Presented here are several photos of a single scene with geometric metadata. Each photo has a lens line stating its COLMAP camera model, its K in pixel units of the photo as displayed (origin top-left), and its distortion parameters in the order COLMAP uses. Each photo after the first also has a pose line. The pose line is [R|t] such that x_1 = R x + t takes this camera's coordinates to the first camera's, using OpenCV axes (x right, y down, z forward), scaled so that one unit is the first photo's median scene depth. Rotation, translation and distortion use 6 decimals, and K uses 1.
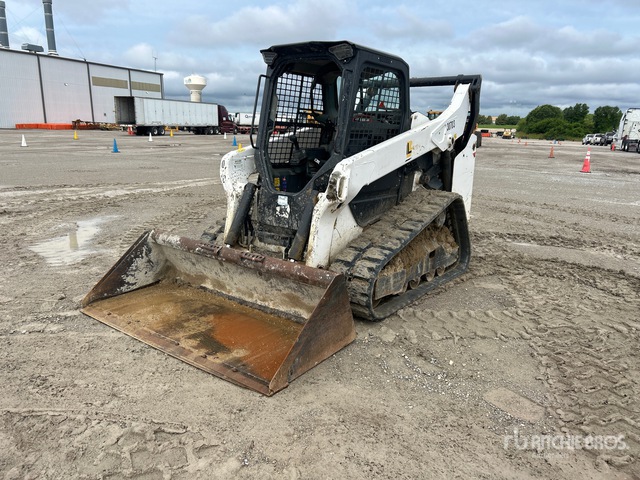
lens RADIAL K [[481.8, 0, 305.0], [0, 481.8, 231.9], [0, 0, 1]] dist [0.065271, -0.039317]
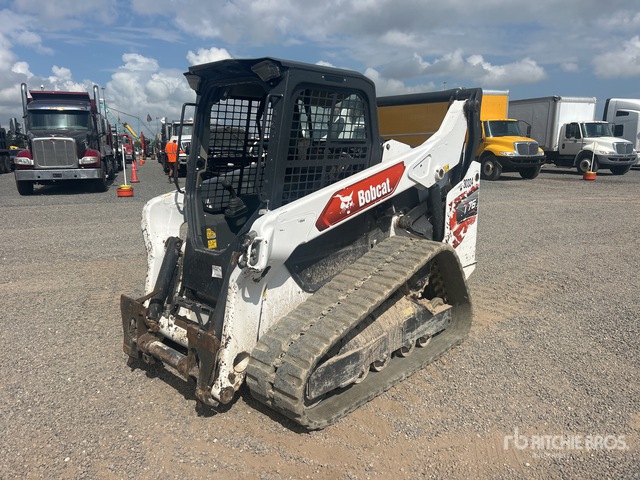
lens RADIAL K [[481.8, 0, 302.2], [0, 481.8, 246.3], [0, 0, 1]] dist [0.065271, -0.039317]
pose [[0.994286, -0.012447, -0.106020, 0.176375], [0.012874, 0.999912, 0.003341, -0.081460], [0.105969, -0.004687, 0.994358, 0.204181]]
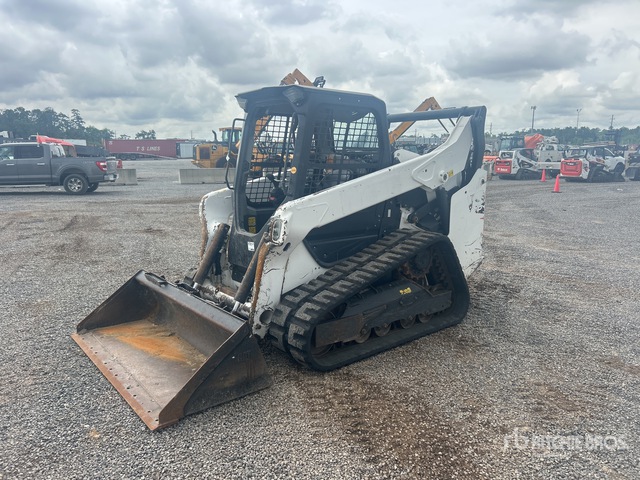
lens RADIAL K [[481.8, 0, 305.7], [0, 481.8, 237.5], [0, 0, 1]] dist [0.065271, -0.039317]
pose [[0.975264, 0.013188, -0.220648, 0.273505], [-0.022298, 0.998996, -0.038847, -0.032009], [0.219914, 0.042806, 0.974580, 0.033152]]
